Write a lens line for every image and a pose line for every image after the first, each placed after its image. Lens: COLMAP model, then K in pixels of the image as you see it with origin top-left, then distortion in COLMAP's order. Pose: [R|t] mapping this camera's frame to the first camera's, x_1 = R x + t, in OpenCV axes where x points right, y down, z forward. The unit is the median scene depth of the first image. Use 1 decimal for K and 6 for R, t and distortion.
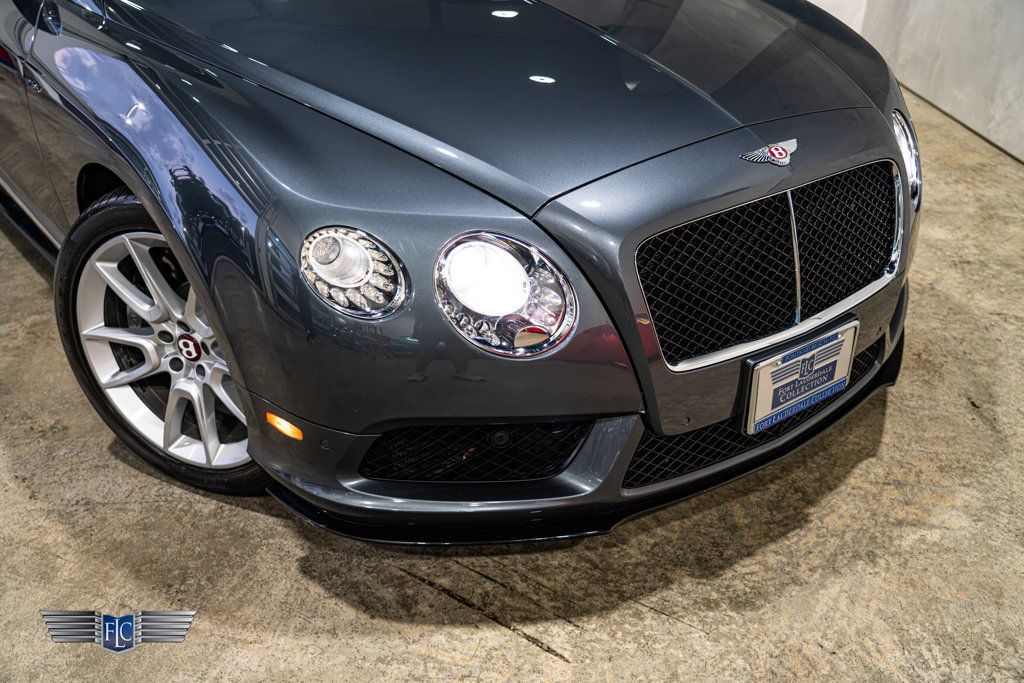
lens RADIAL K [[1039.4, 0, 516.5], [0, 1039.4, 335.3], [0, 0, 1]] dist [0.048174, 0.000000]
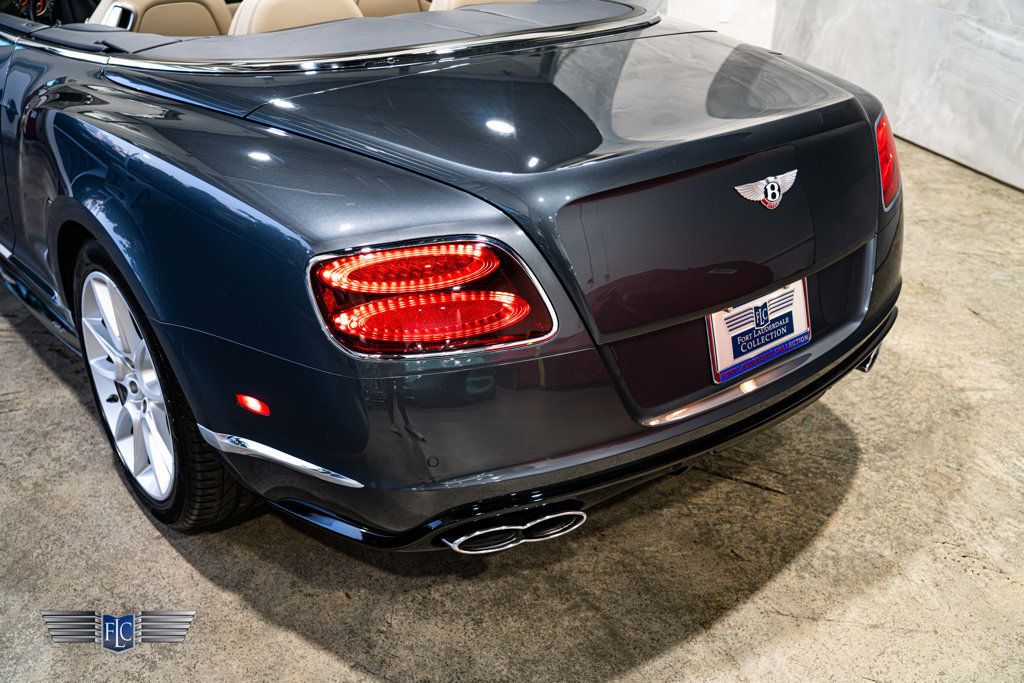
lens RADIAL K [[969.3, 0, 521.2], [0, 969.3, 334.4], [0, 0, 1]] dist [0.028316, 0.000000]
pose [[0.985701, -0.083362, 0.146441, -0.398483], [0.087984, 0.995799, -0.025364, 0.090943], [-0.143711, 0.037886, 0.988894, -0.191546]]
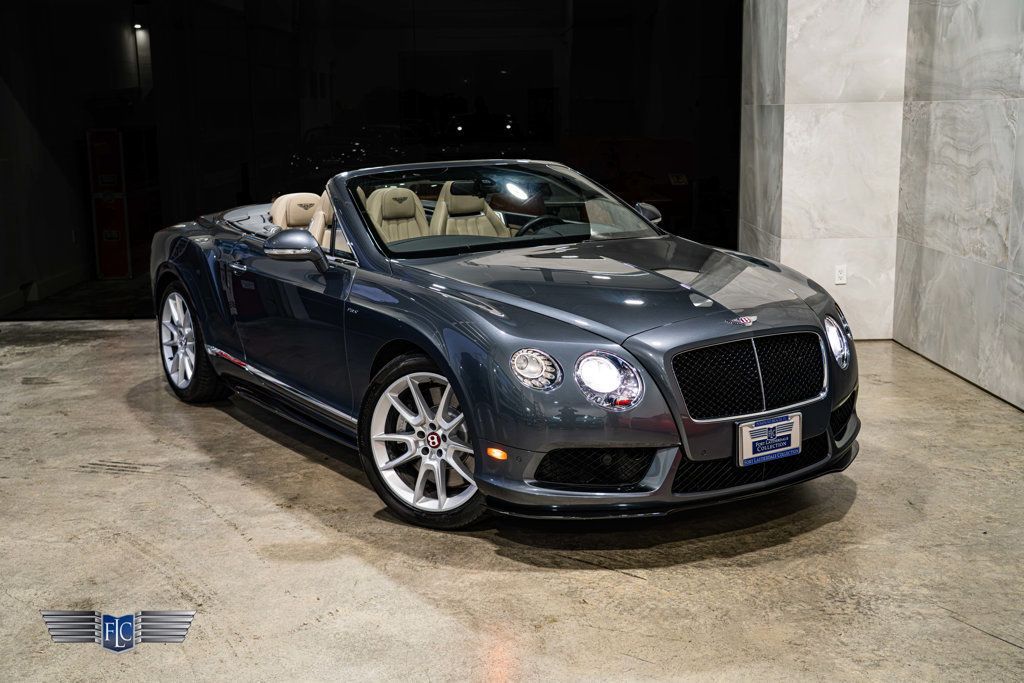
lens RADIAL K [[1246.2, 0, 521.5], [0, 1246.2, 329.3], [0, 0, 1]] dist [0.130535, 0.000000]
pose [[0.997533, -0.016698, -0.068185, -0.010271], [-0.006478, 0.945261, -0.326251, 0.536209], [0.069900, 0.325888, 0.942821, -1.096764]]
